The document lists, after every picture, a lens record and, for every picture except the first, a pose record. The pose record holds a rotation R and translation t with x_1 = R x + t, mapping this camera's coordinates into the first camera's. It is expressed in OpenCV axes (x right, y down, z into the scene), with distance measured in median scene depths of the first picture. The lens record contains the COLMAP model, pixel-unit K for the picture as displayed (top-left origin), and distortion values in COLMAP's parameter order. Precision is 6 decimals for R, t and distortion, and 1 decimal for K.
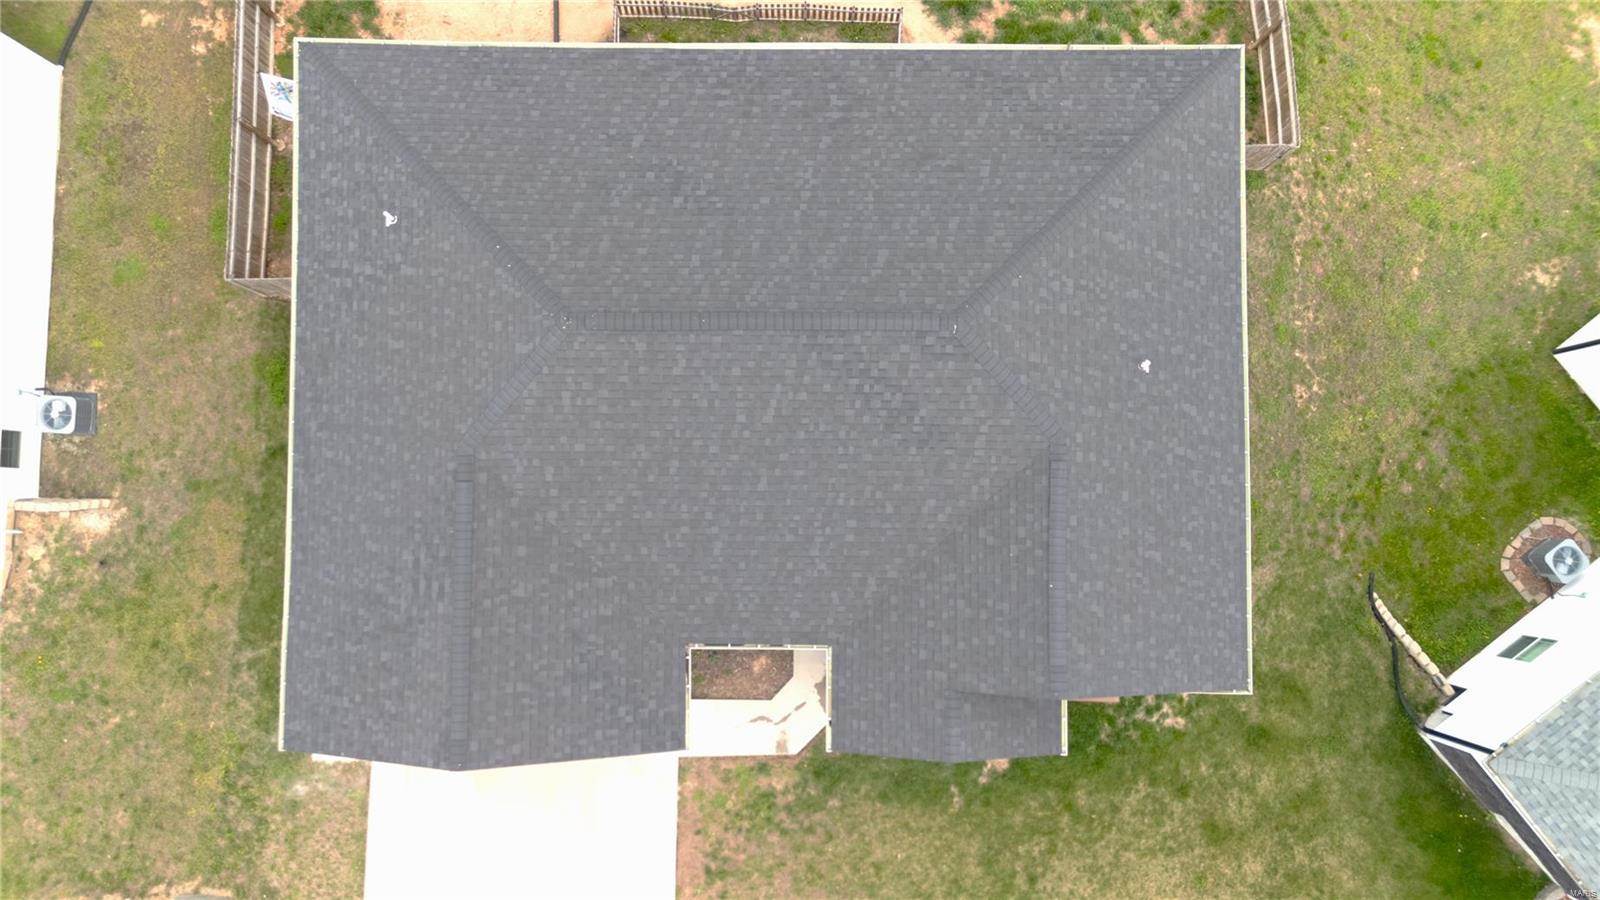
lens RADIAL K [[1284.9, 0, 800.0], [0, 1284.9, 450.0], [0, 0, 1]] dist [0.043636, -0.003255]
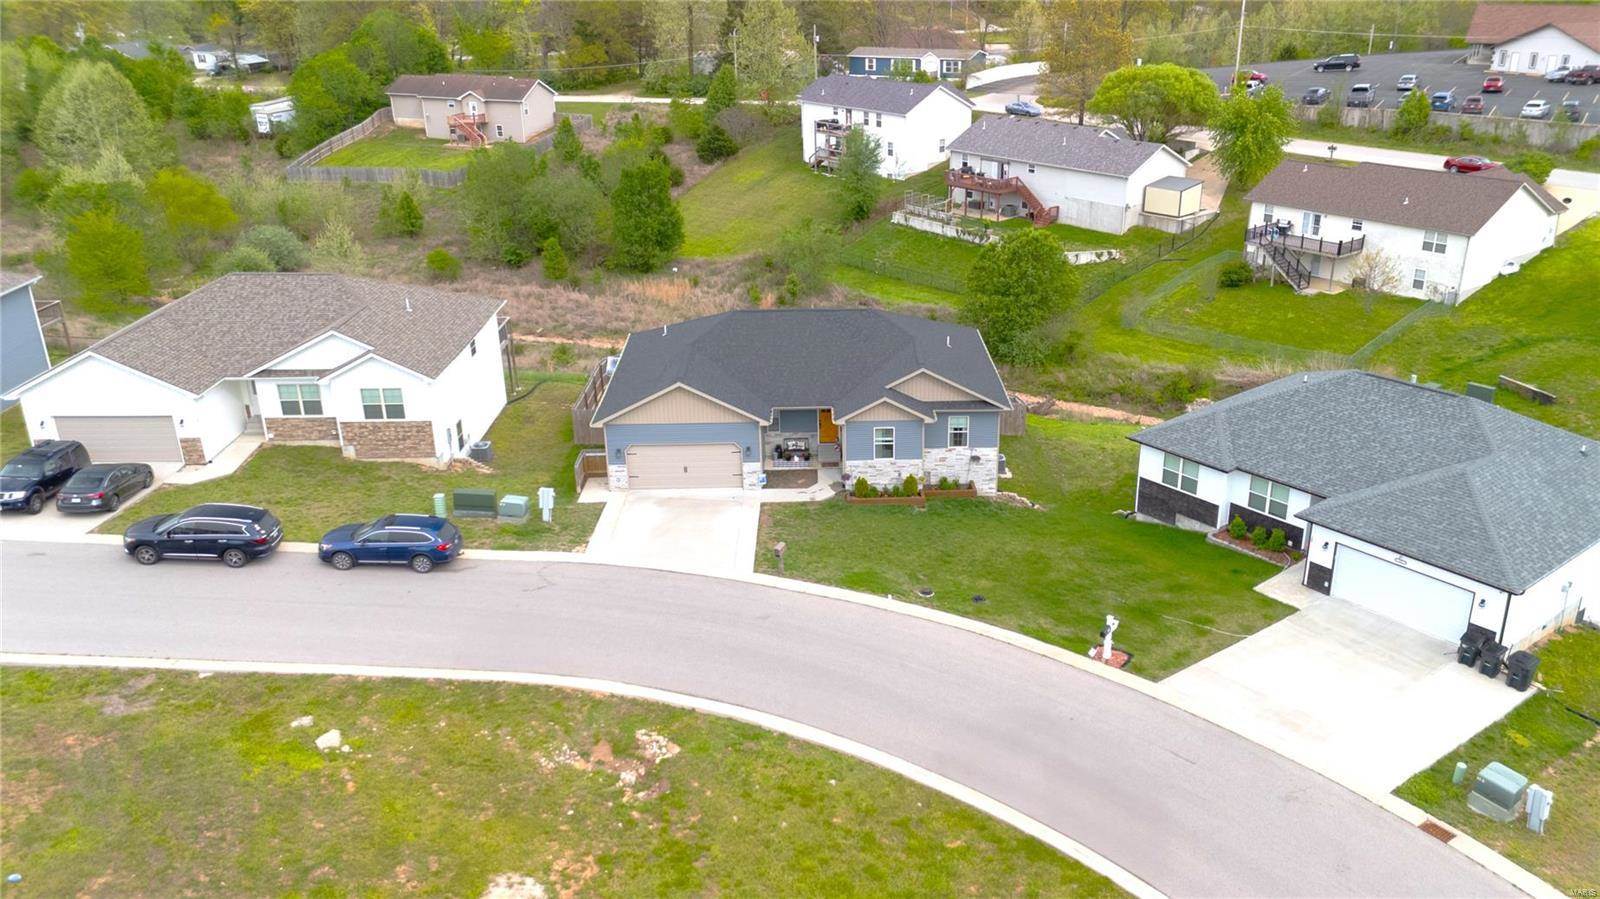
lens RADIAL K [[1284.9, 0, 800.0], [0, 1284.9, 449.5], [0, 0, 1]] dist [0.043636, -0.003255]
pose [[0.999907, -0.013001, -0.004144, -0.027724], [0.001657, 0.417150, -0.908836, 2.321845], [0.013544, 0.908745, 0.417132, 0.101958]]
